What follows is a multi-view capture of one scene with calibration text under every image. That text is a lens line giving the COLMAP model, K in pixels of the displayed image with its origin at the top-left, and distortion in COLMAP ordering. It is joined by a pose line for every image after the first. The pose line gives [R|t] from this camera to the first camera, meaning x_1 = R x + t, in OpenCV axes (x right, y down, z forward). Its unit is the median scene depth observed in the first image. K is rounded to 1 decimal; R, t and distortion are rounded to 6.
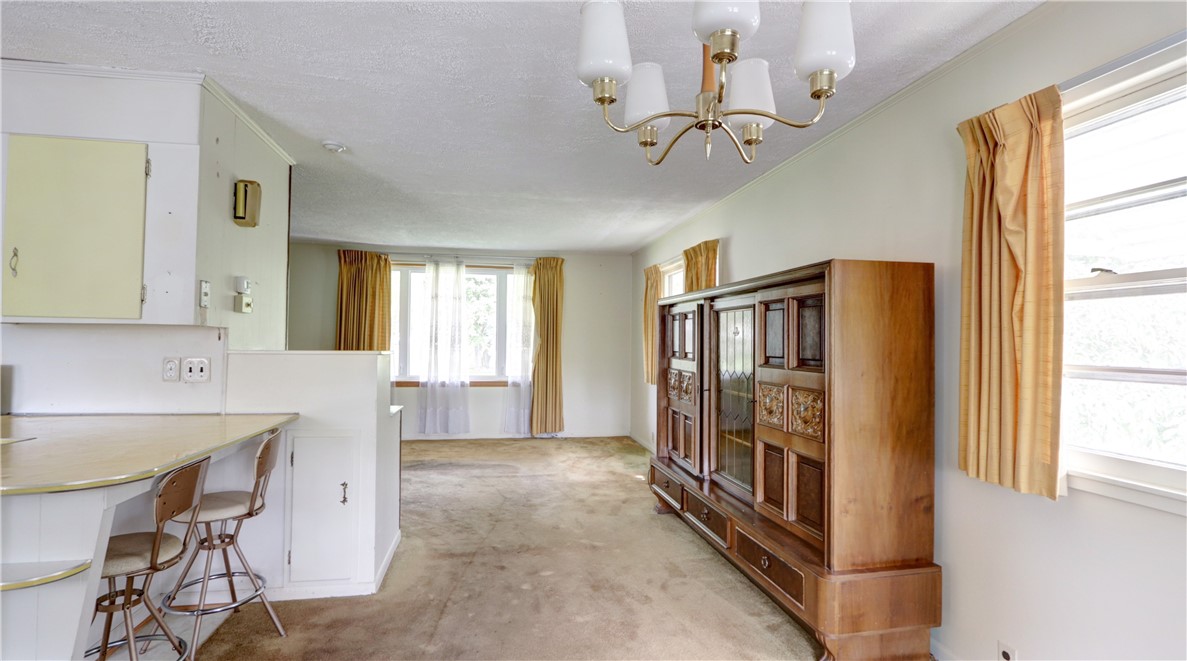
lens RADIAL K [[552.0, 0, 592.7], [0, 552.0, 332.6], [0, 0, 1]] dist [-0.015778, 0.002476]
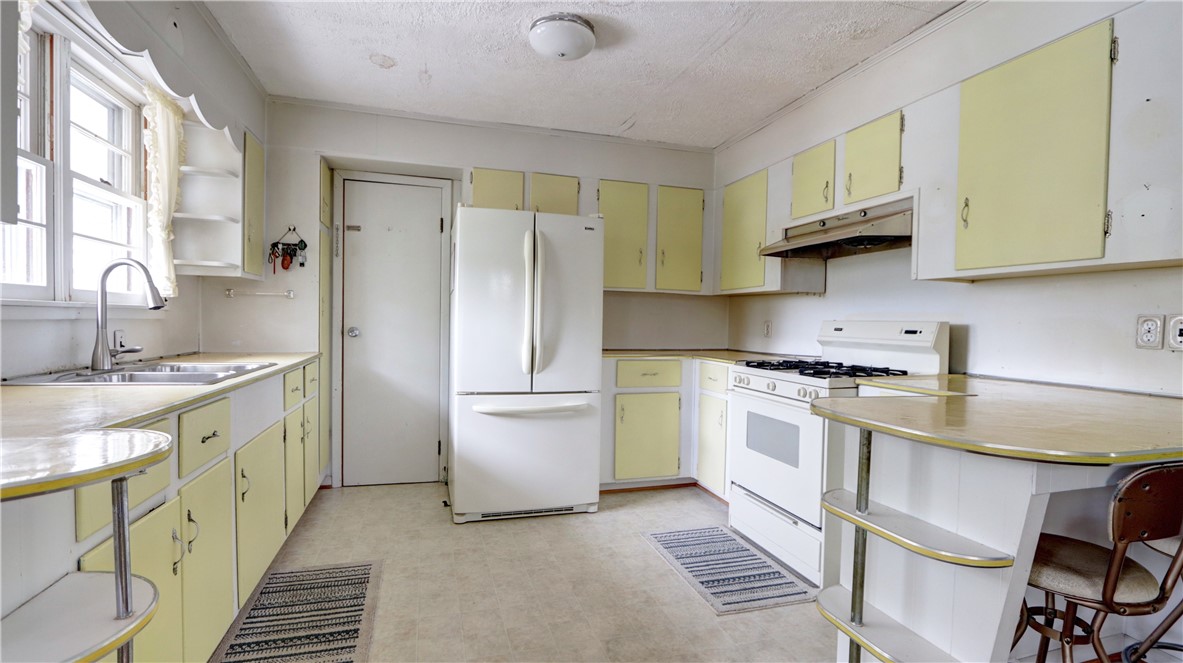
lens RADIAL K [[550.2, 0, 592.2], [0, 550.2, 338.2], [0, 0, 1]] dist [-0.015778, 0.002476]
pose [[0.108857, 0.016131, -0.993927, -0.219163], [0.004194, 0.999852, 0.016687, 0.092126], [0.994049, -0.005985, 0.108773, 0.301276]]
